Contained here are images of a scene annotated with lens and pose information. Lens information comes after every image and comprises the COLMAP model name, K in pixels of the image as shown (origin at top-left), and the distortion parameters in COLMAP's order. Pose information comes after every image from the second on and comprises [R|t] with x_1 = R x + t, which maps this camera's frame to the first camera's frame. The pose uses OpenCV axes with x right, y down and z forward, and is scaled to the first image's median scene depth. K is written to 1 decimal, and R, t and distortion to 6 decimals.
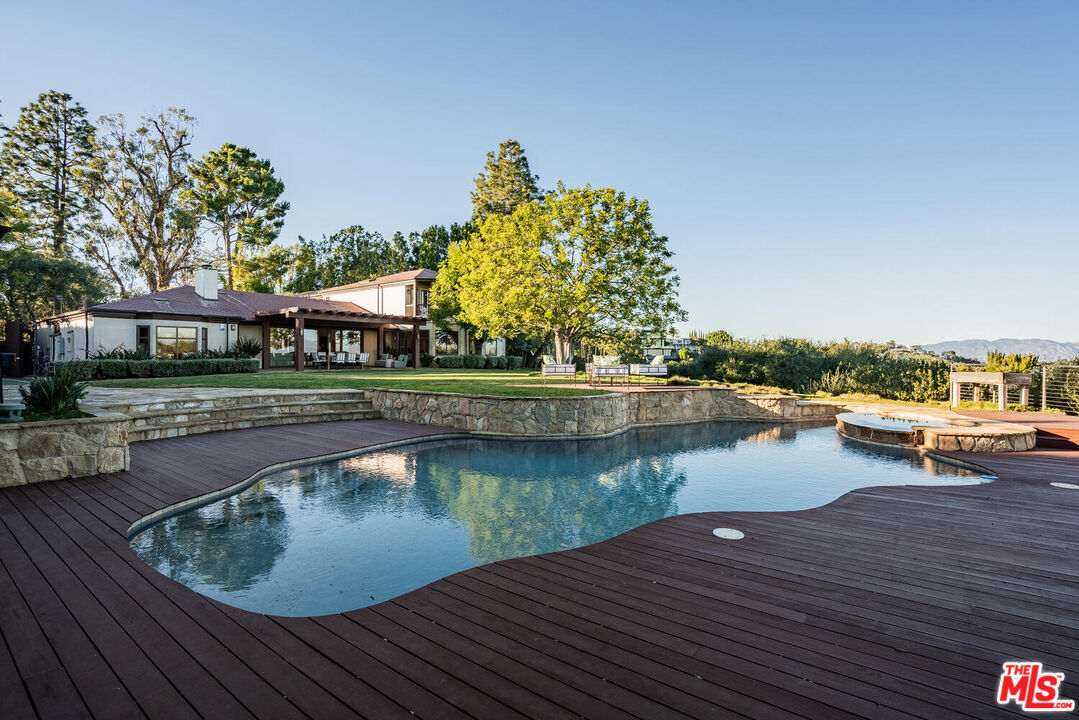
lens RADIAL K [[477.8, 0, 539.5], [0, 477.8, 360.0], [0, 0, 1]] dist [-0.060168, 0.016135]
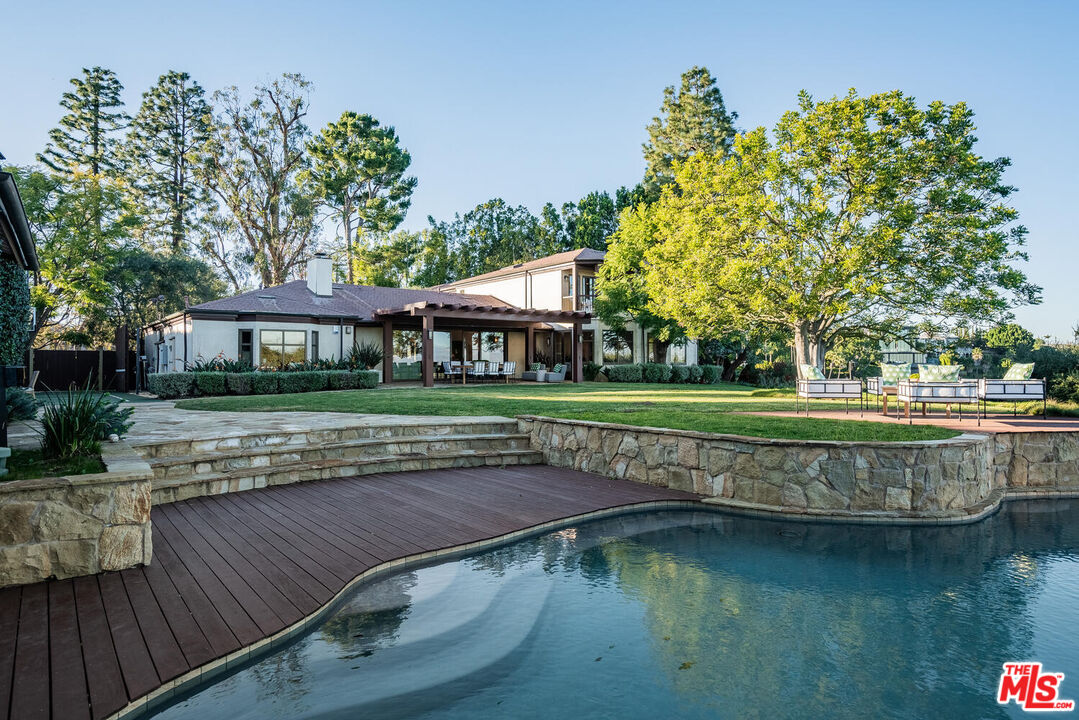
lens RADIAL K [[477.8, 0, 539.5], [0, 477.8, 360.0], [0, 0, 1]] dist [-0.060168, 0.016135]
pose [[0.968338, -0.007301, -0.249535, -0.145159], [0.003410, 0.999866, -0.016019, -0.005929], [0.249618, 0.014661, 0.968233, 0.304162]]
